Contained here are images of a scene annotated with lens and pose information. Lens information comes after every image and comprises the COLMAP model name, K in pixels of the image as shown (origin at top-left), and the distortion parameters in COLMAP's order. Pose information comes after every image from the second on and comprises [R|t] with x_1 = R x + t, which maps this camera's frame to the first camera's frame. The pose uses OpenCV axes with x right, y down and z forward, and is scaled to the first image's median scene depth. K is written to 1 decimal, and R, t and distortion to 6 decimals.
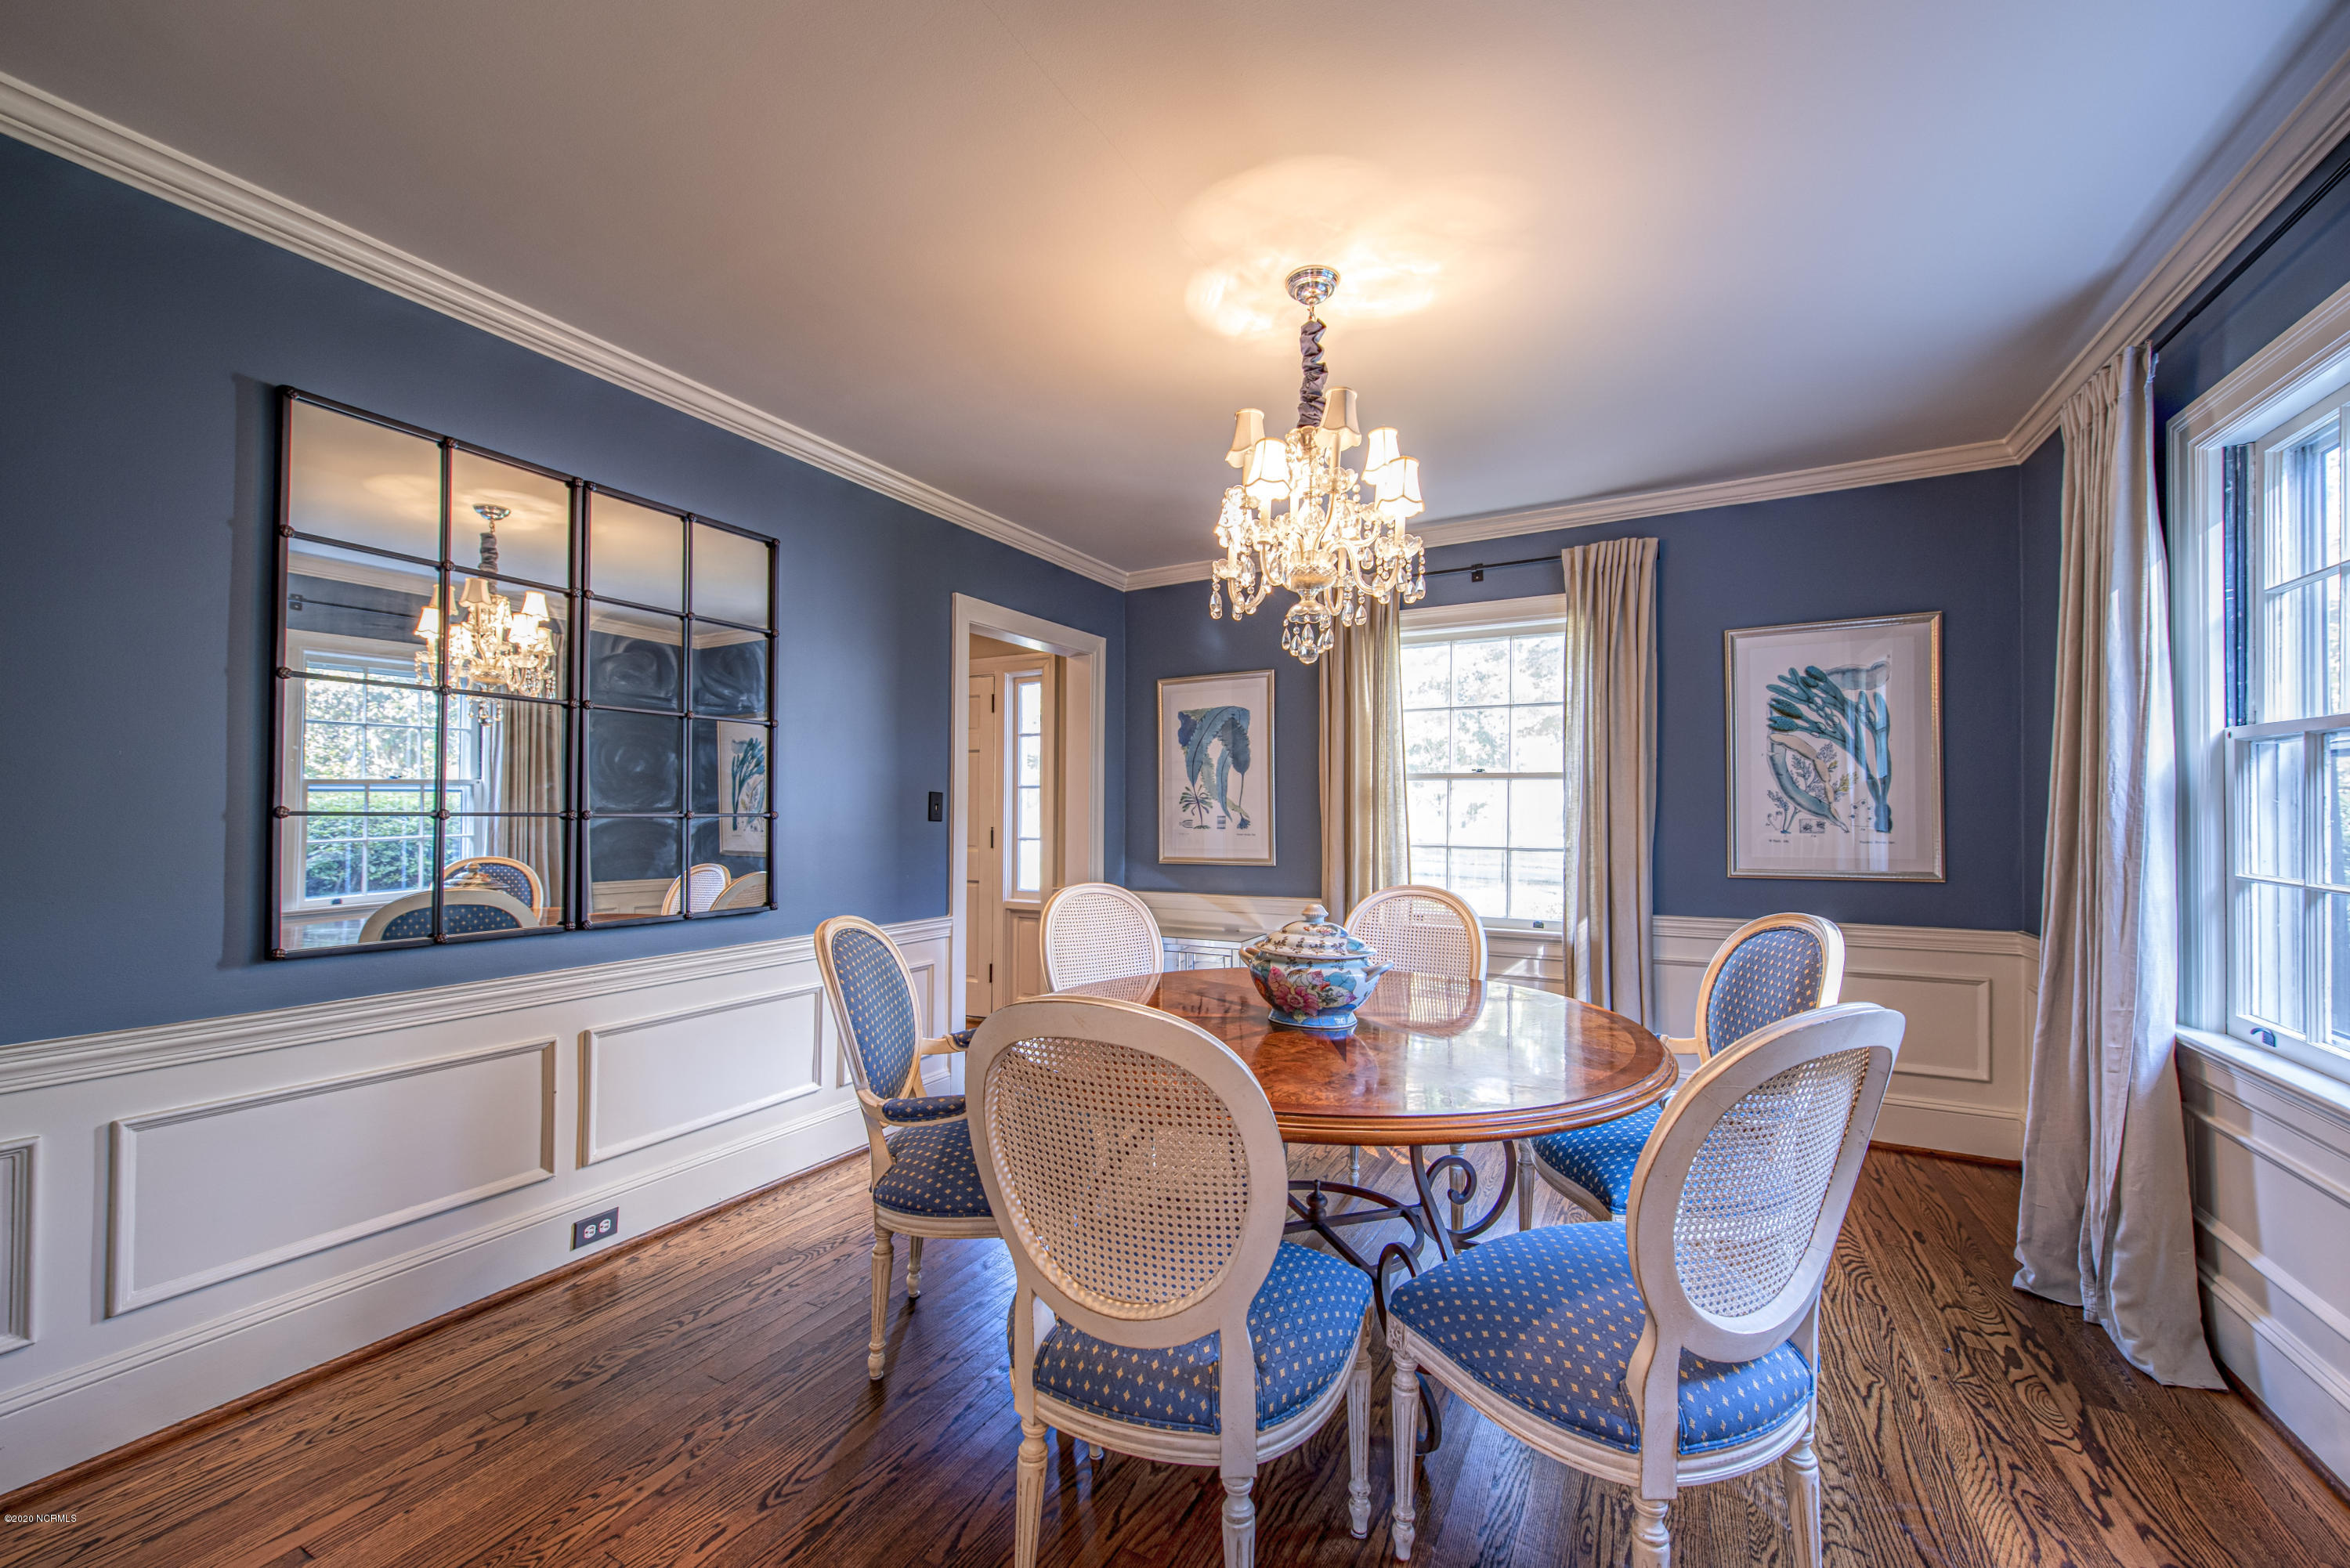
lens RADIAL K [[917.2, 0, 1172.8], [0, 917.2, 803.8], [0, 0, 1]] dist [-0.001084, -0.000935]
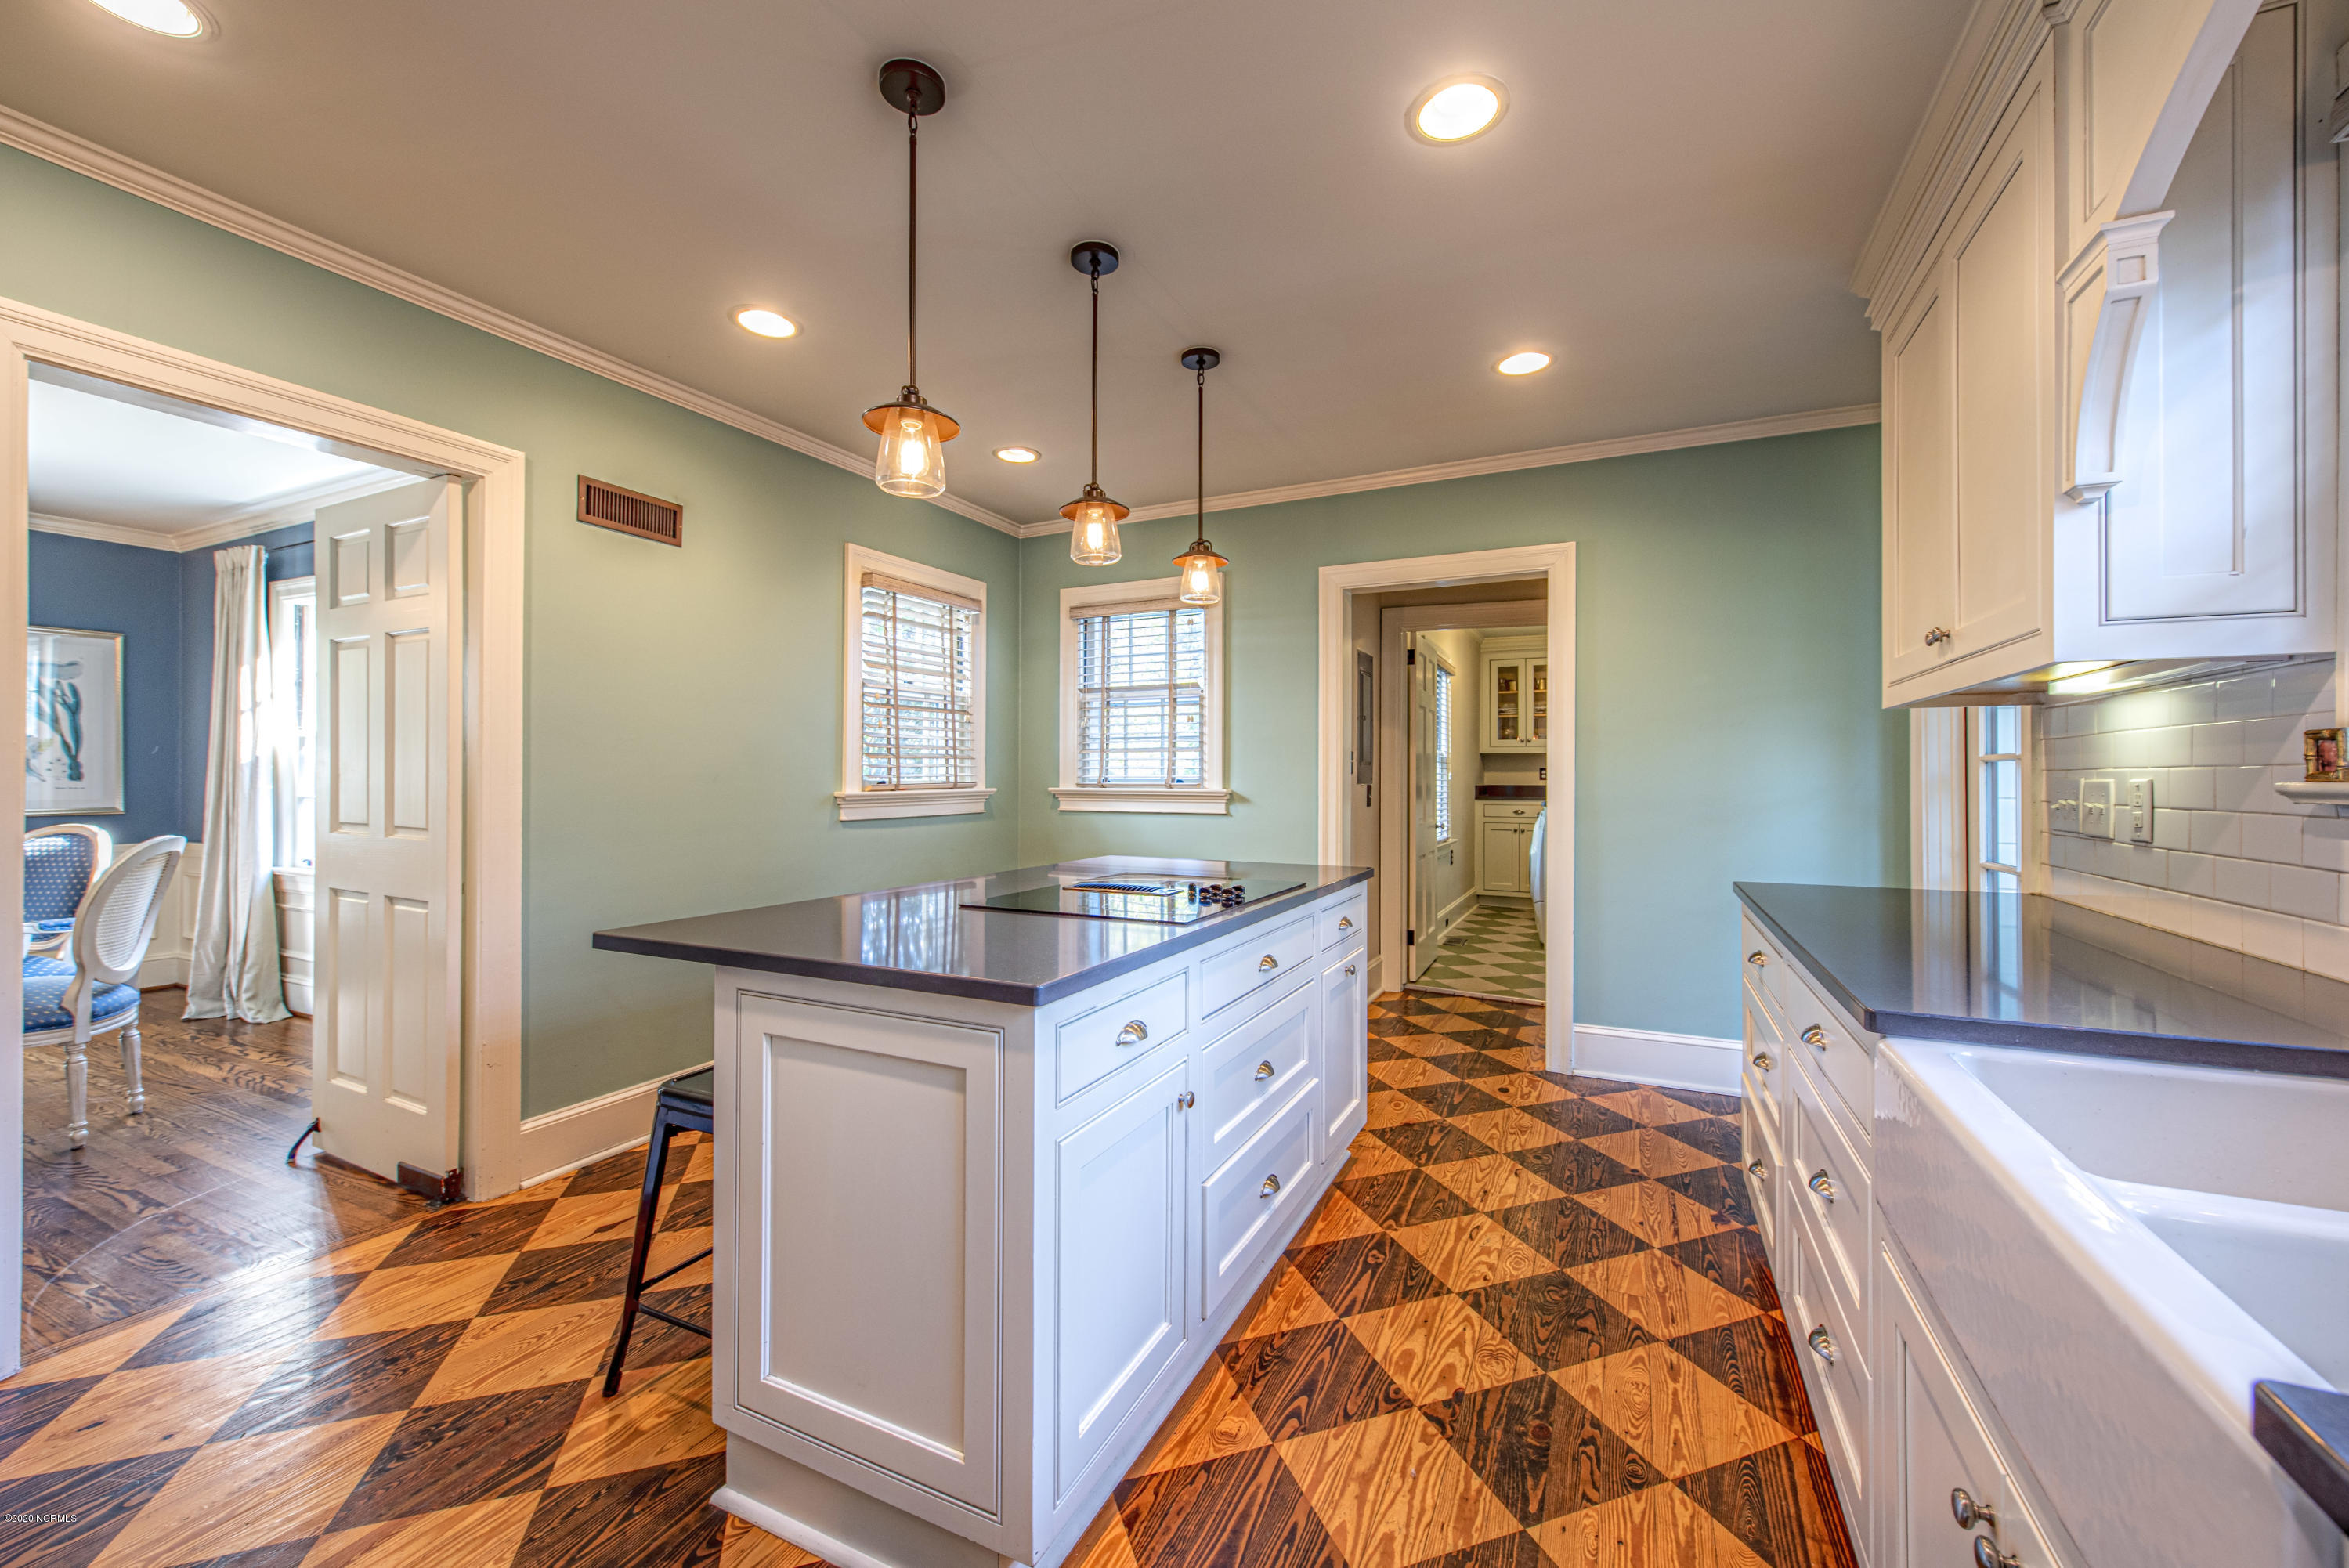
lens RADIAL K [[916.9, 0, 1176.7], [0, 916.9, 776.4], [0, 0, 1]] dist [-0.001084, -0.000935]
pose [[-0.045708, -0.009097, 0.998913, -1.209336], [-0.016402, 0.999831, 0.008355, -0.026816], [-0.998820, -0.016002, -0.045849, -1.078532]]
